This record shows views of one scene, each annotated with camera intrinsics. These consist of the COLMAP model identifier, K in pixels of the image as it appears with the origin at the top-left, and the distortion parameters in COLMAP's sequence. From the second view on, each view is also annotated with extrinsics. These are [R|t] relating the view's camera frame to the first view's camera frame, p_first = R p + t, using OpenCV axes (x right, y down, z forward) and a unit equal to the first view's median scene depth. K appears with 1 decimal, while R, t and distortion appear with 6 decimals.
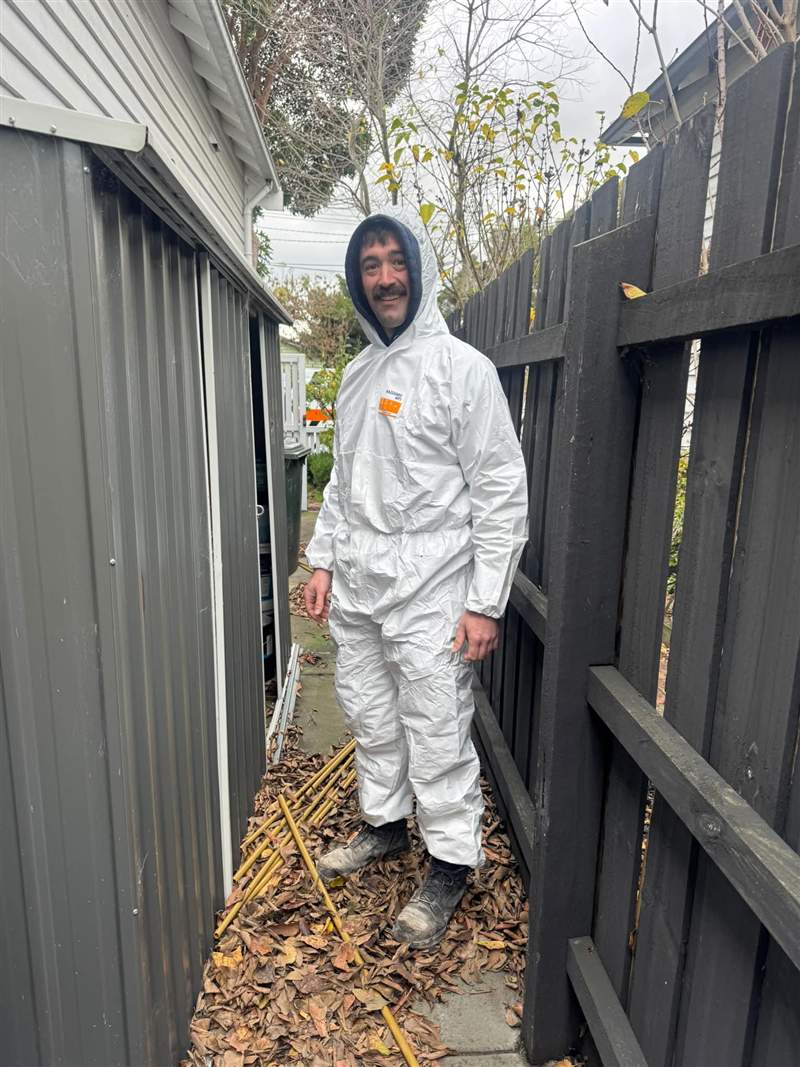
lens RADIAL K [[718.9, 0, 400.0], [0, 718.9, 533.5], [0, 0, 1]] dist [0.000300, 0.000292]
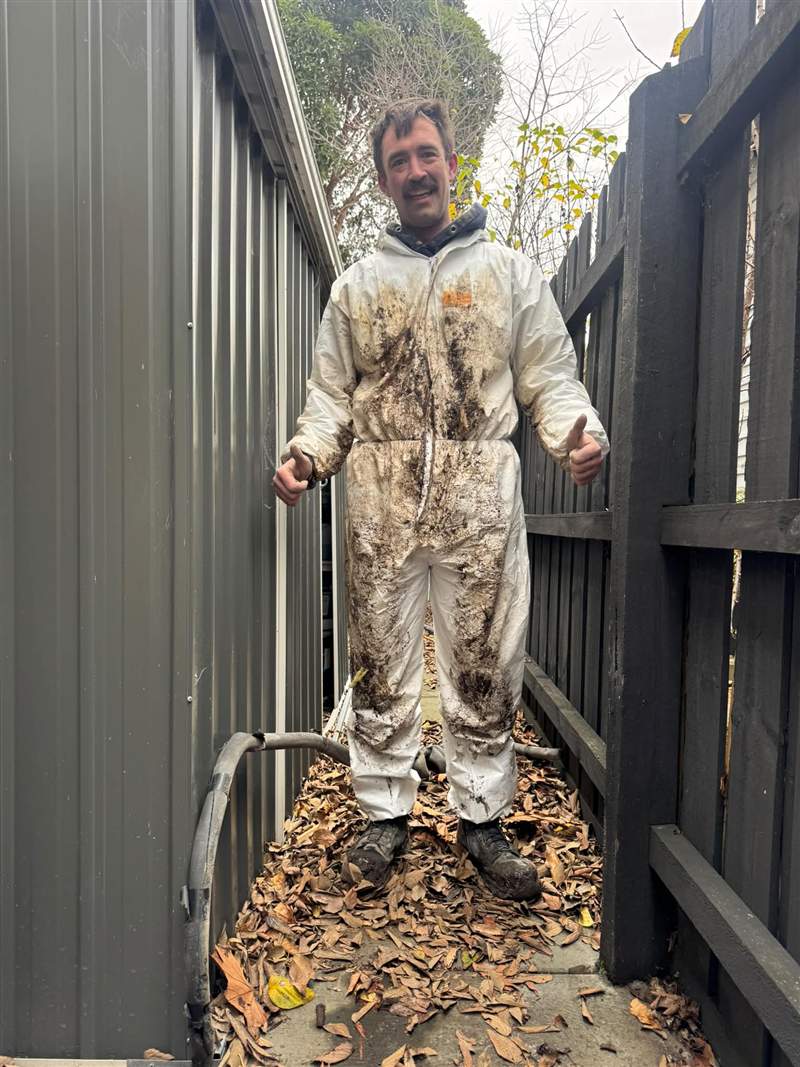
lens RADIAL K [[718.9, 0, 400.0], [0, 718.9, 533.5], [0, 0, 1]] dist [0.000300, 0.000292]
pose [[0.996505, 0.005506, -0.083350, -0.004771], [-0.019123, 0.986362, -0.163474, 0.364903], [0.081314, 0.164497, 0.983020, 0.031779]]
